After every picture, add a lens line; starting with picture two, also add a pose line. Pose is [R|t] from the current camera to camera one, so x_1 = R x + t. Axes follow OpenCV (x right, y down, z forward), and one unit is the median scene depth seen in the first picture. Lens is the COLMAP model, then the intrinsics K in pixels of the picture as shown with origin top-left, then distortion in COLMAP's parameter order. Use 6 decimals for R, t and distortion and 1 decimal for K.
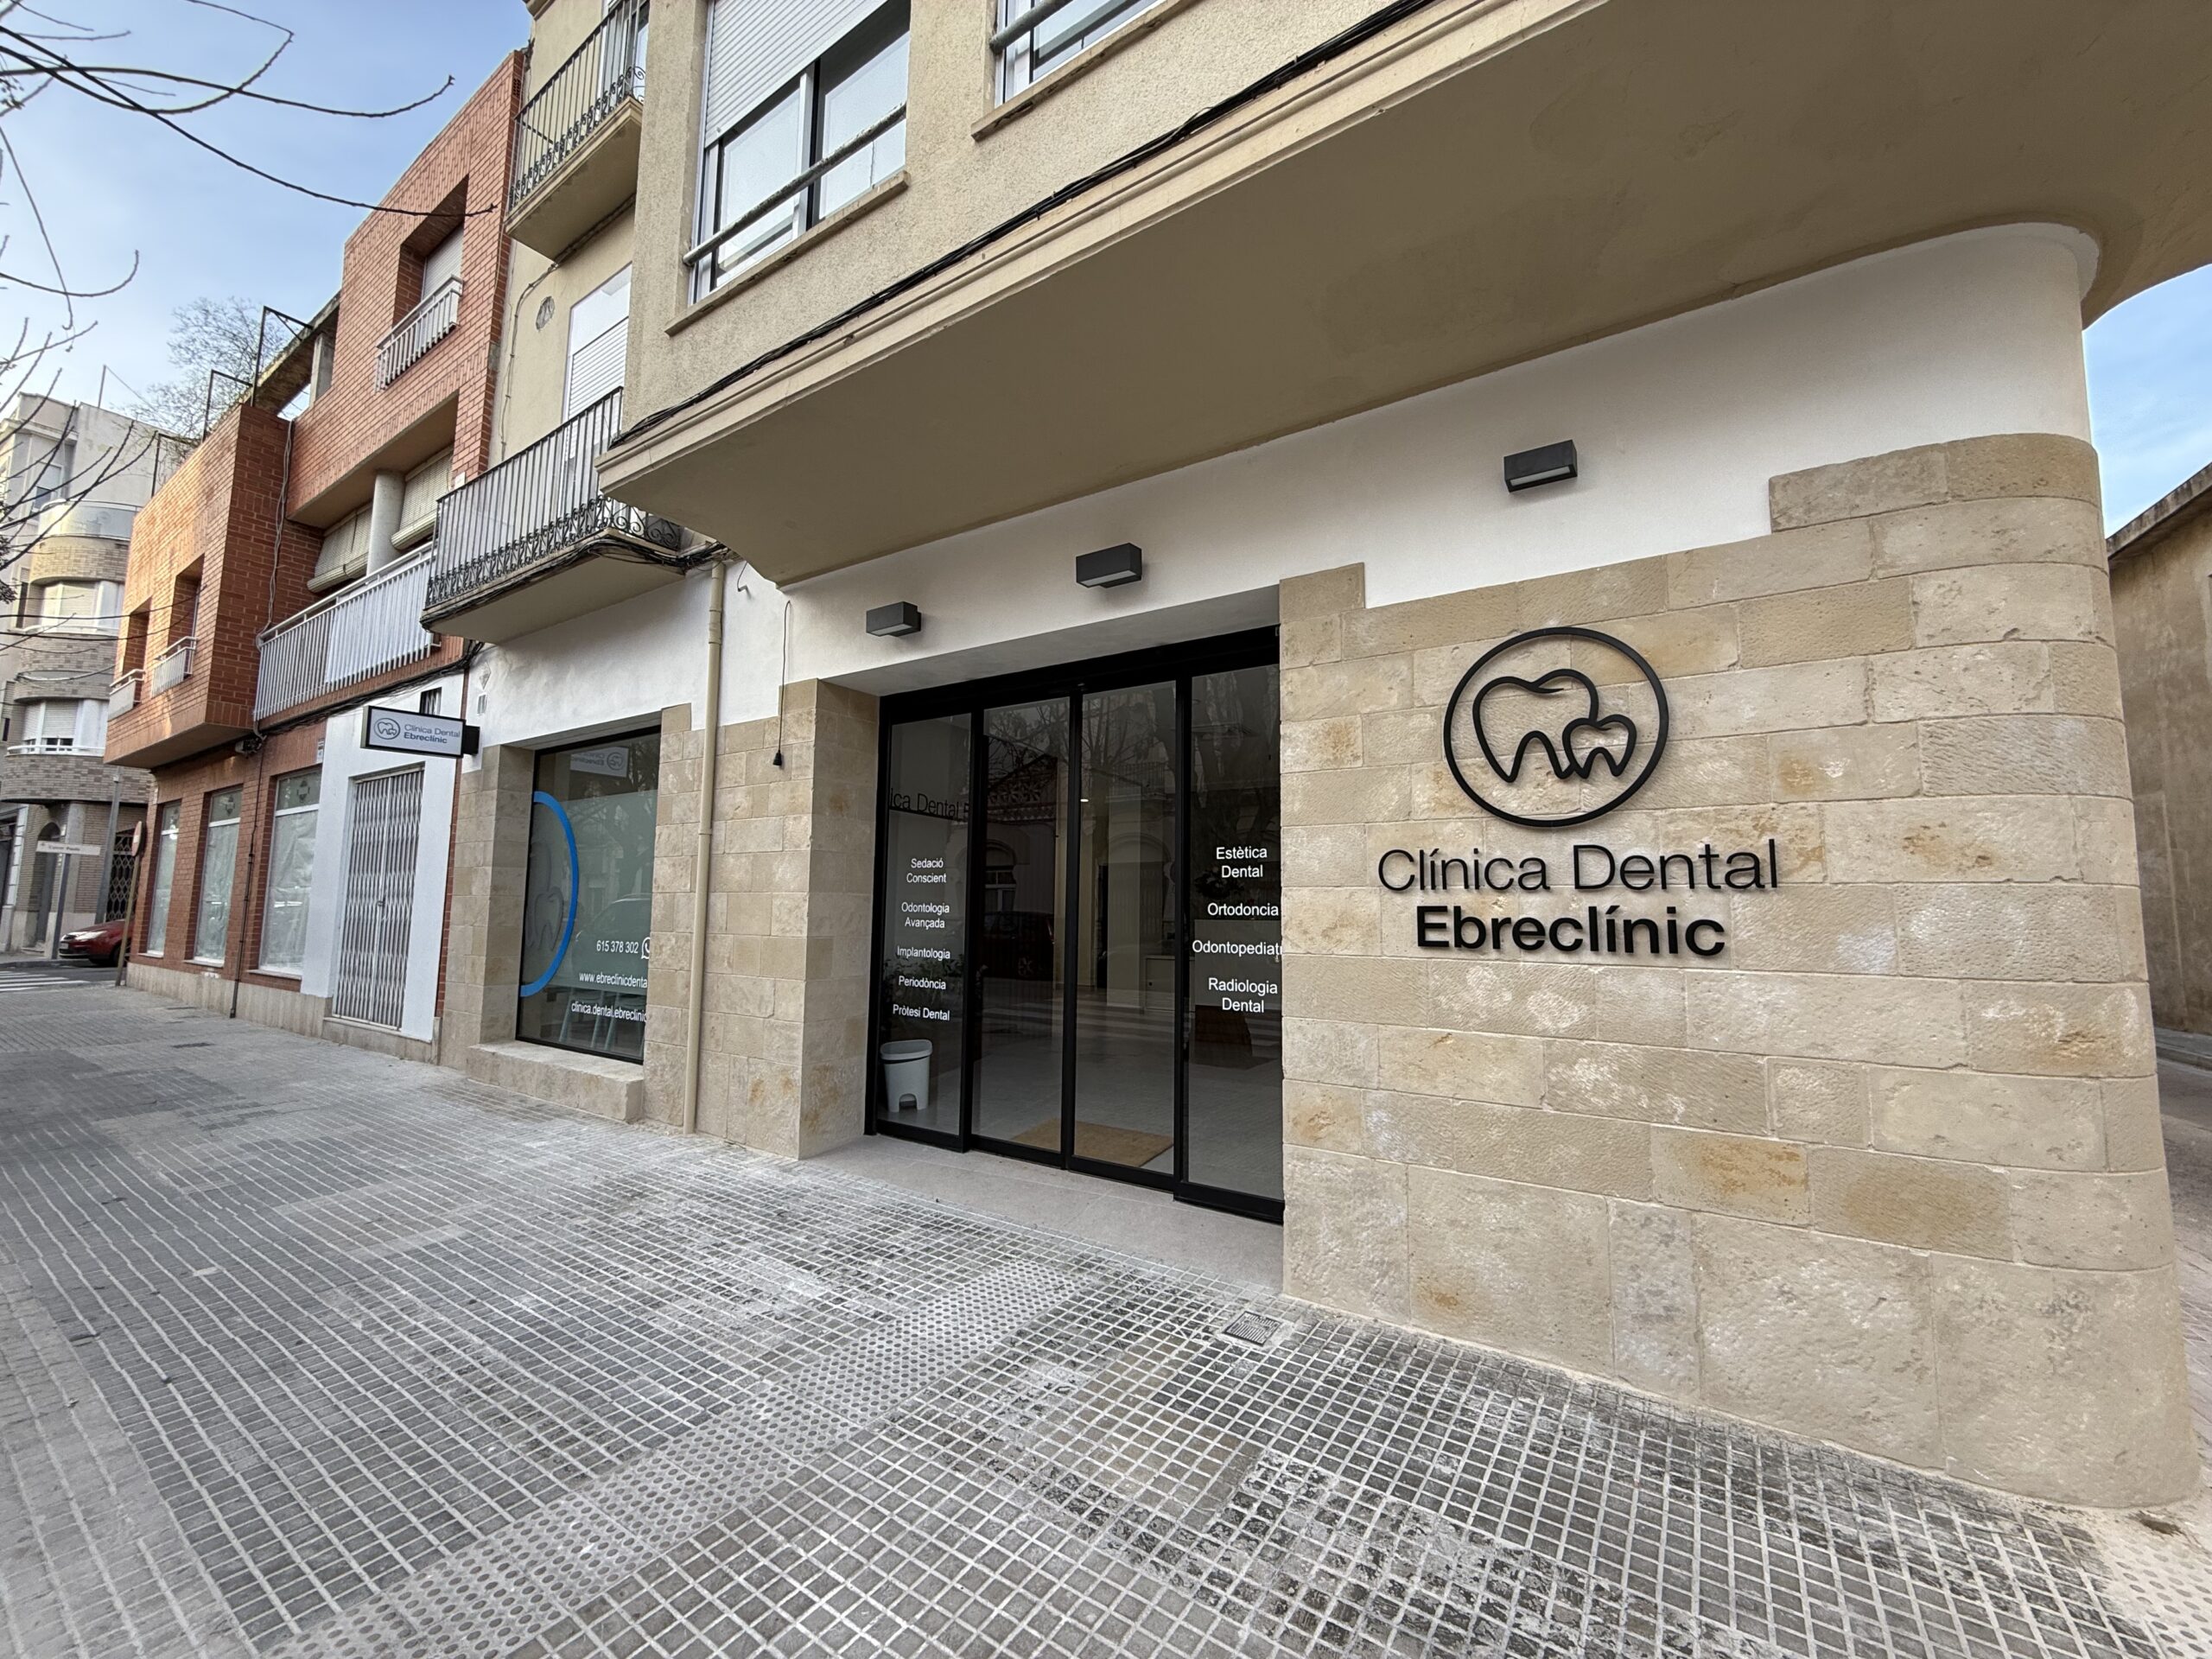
lens RADIAL K [[879.3, 0, 1093.8], [0, 879.3, 823.1], [0, 0, 1]] dist [-0.001222, -0.000616]
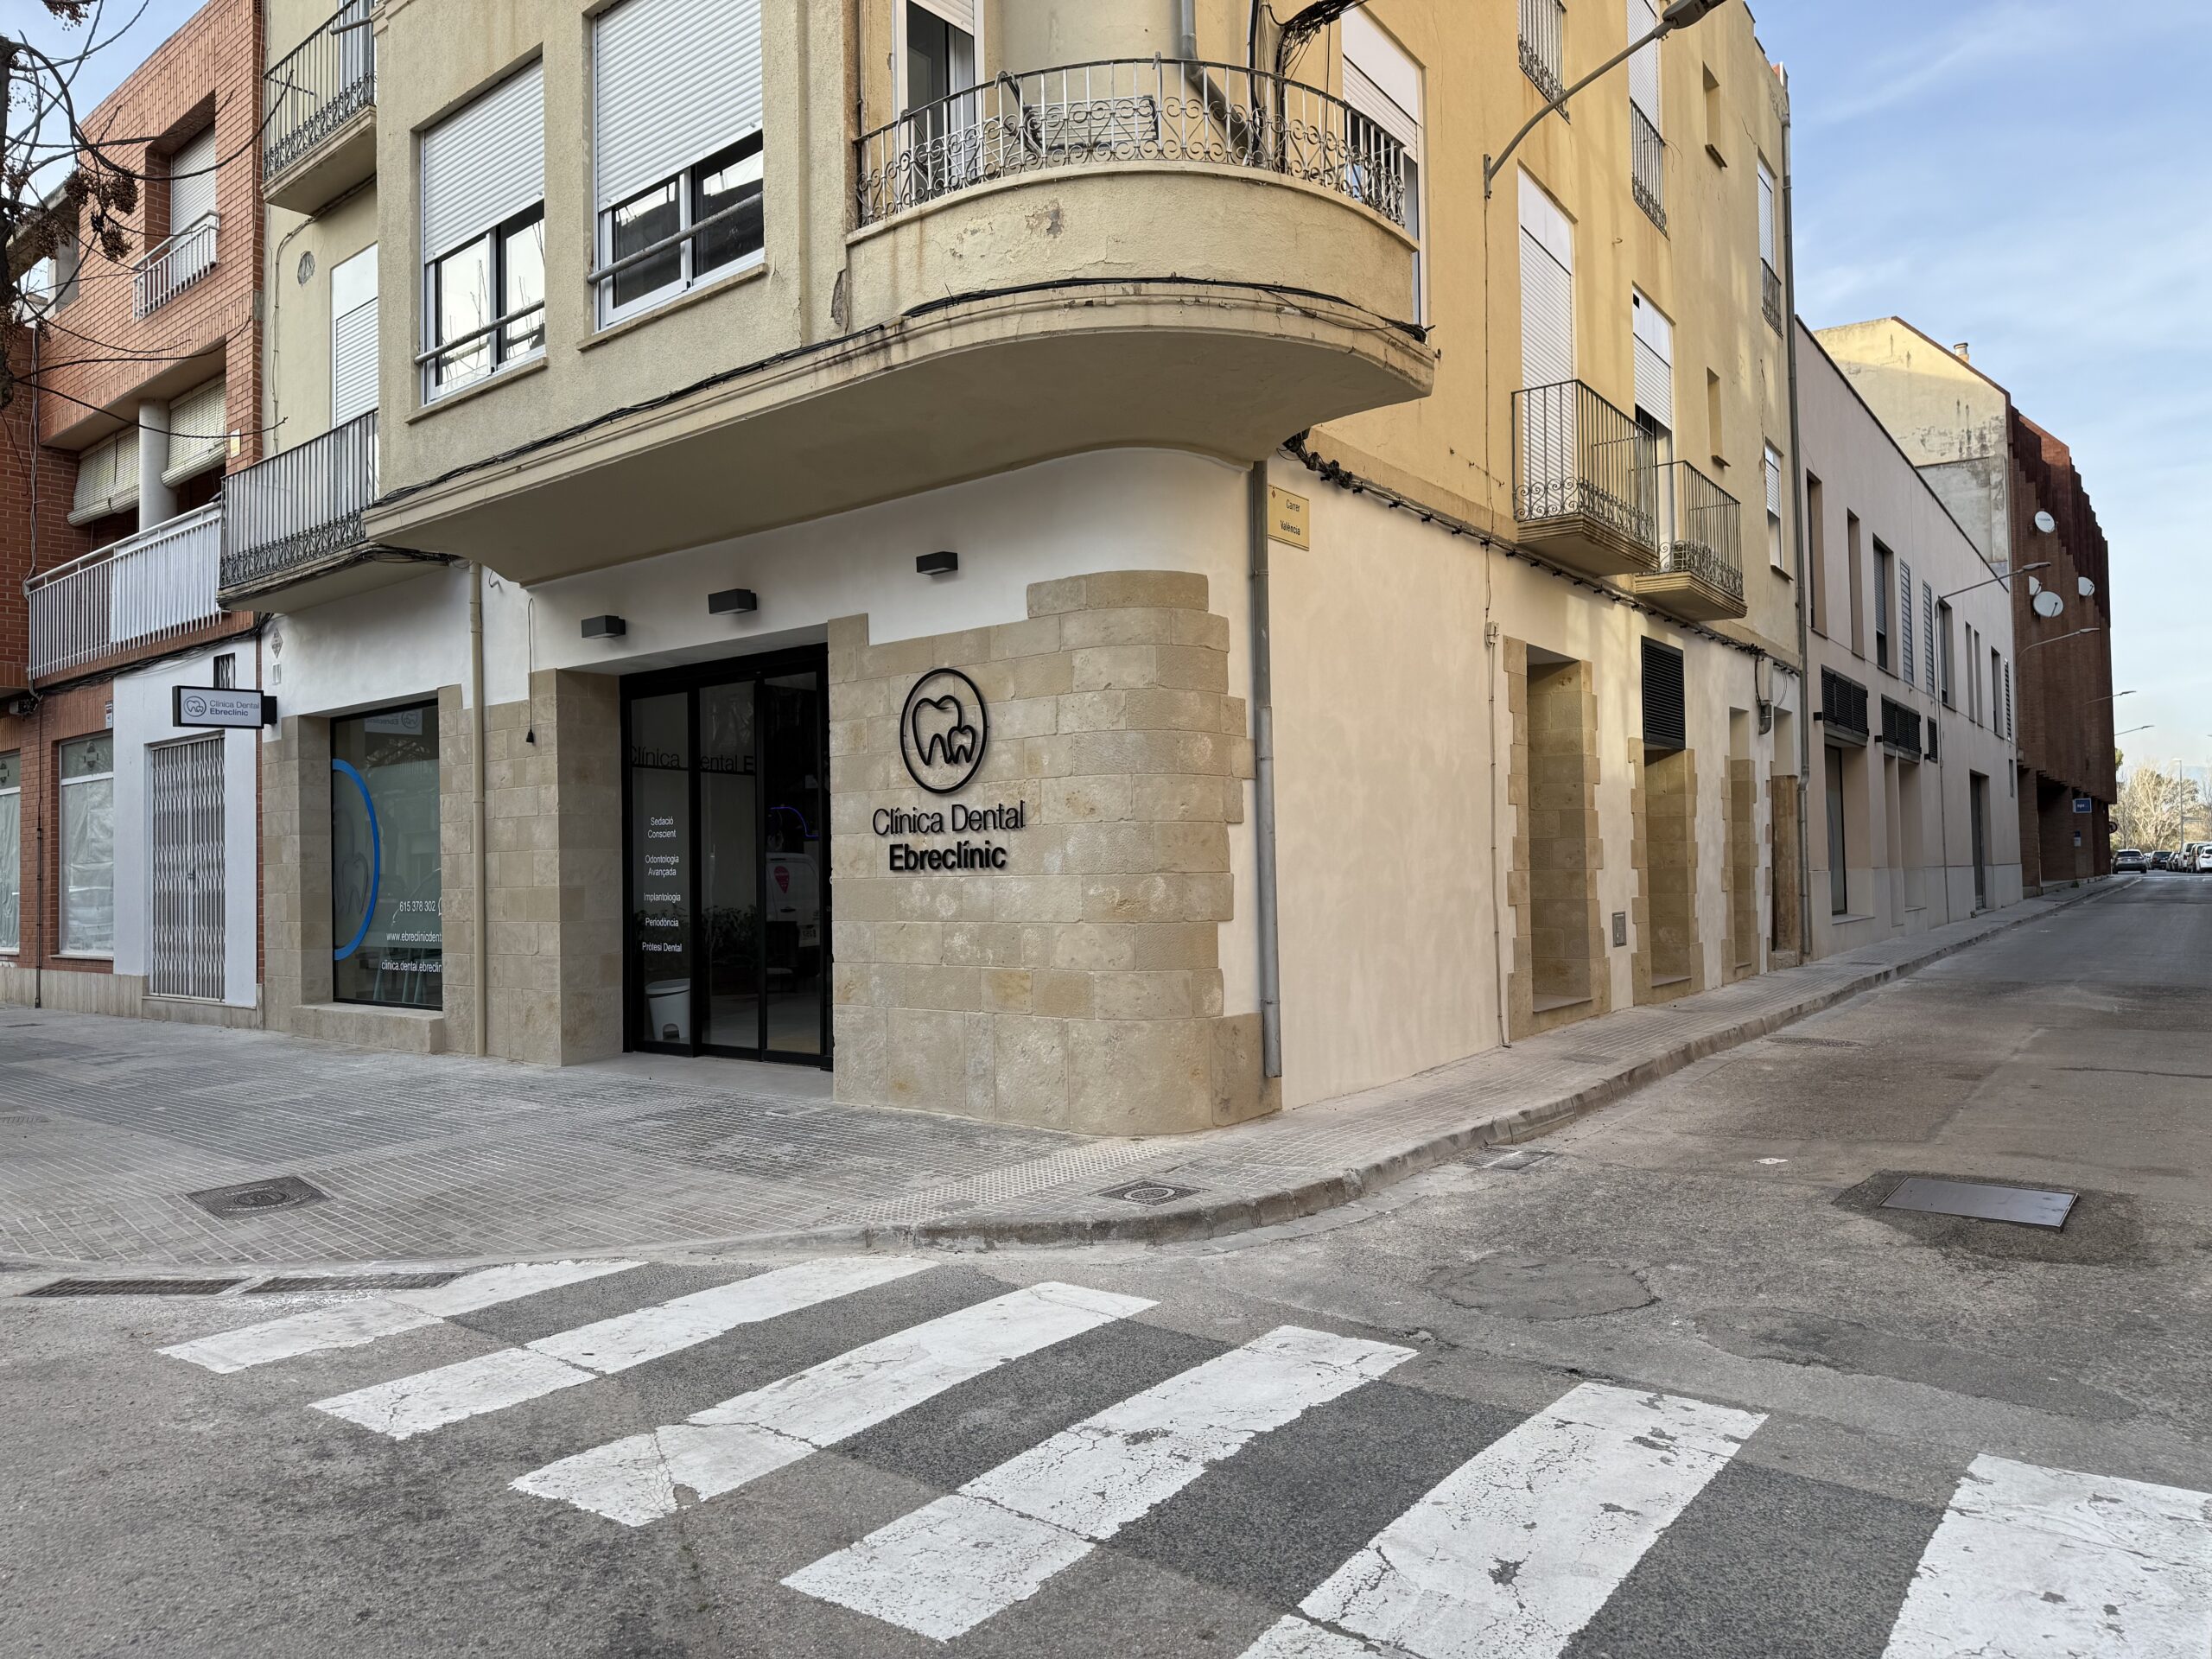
lens RADIAL K [[1540.0, 0, 1111.8], [0, 1540.0, 822.4], [0, 0, 1]] dist [0.065713, -0.079103]
pose [[0.994069, -0.034437, -0.103153, 1.054657], [0.041433, 0.996928, 0.066466, -0.110589], [0.100547, -0.070346, 0.992442, -1.678352]]
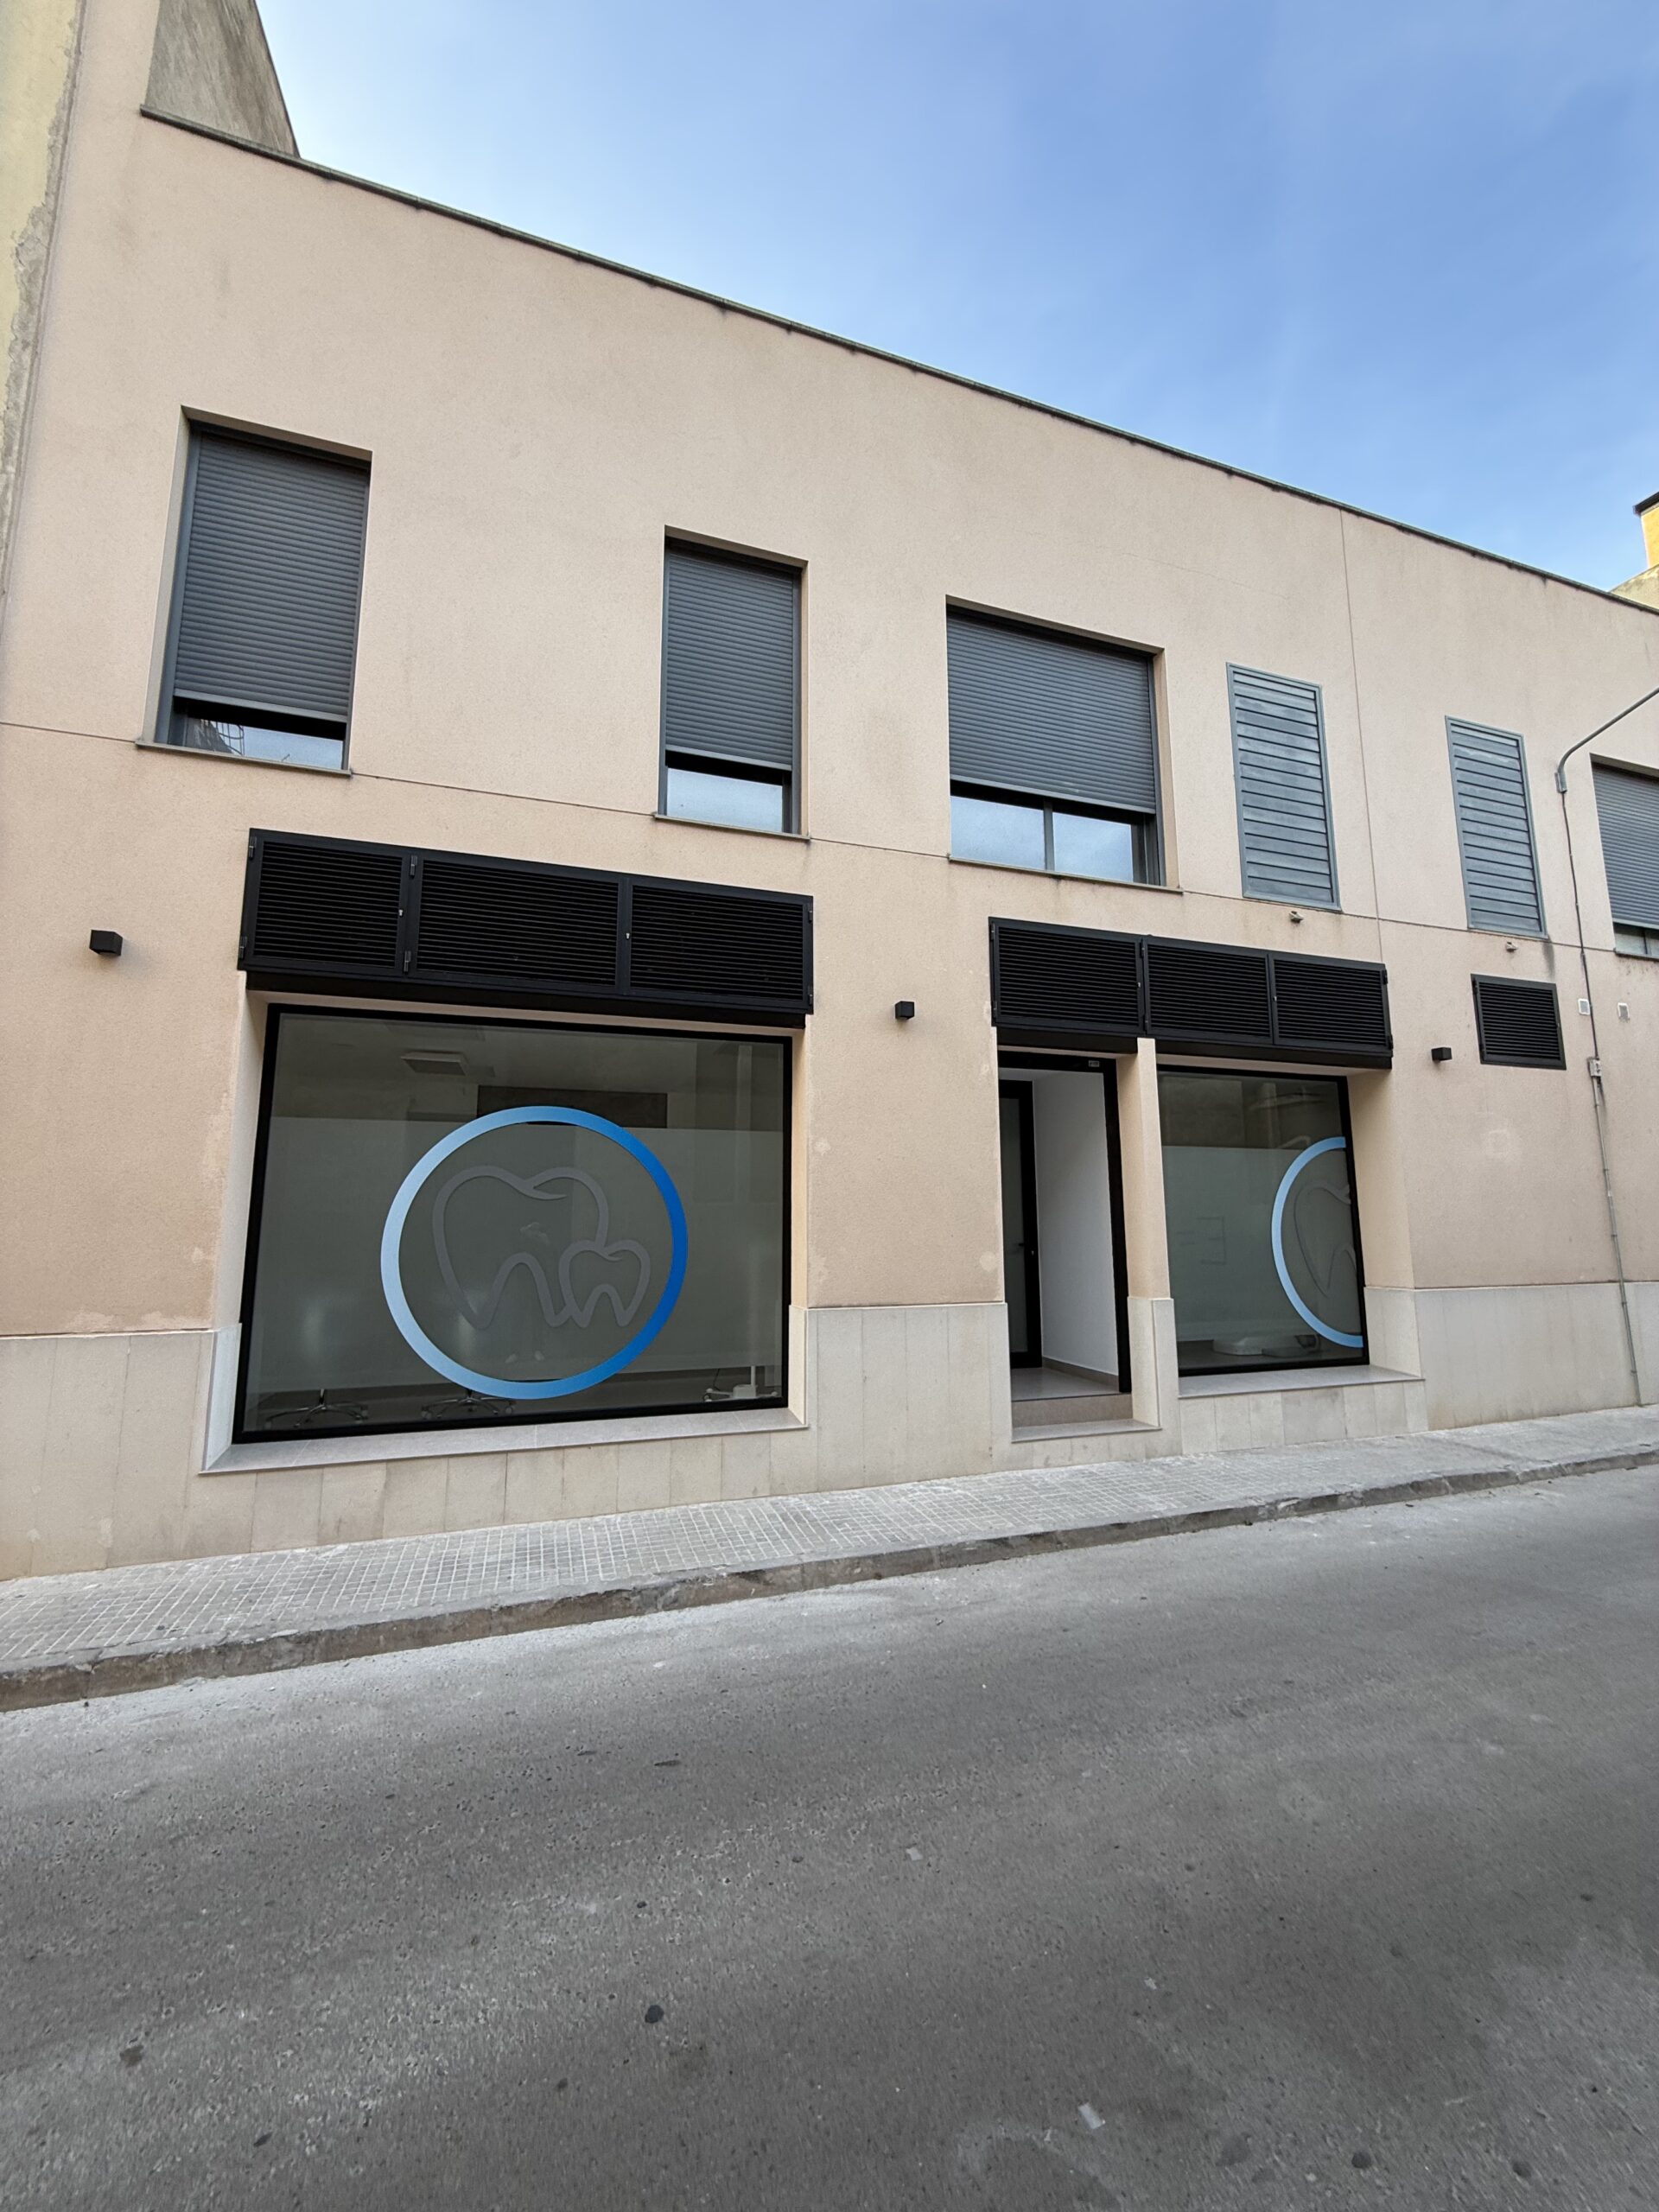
lens RADIAL K [[821.6, 0, 828.7], [0, 821.6, 1123.9], [0, 0, 1]] dist [0.001177, 0.000138]
pose [[0.724999, -0.105382, -0.680641, 4.942211], [0.084644, 0.994367, -0.063795, 0.472306], [0.683529, -0.011361, 0.729835, 4.627408]]
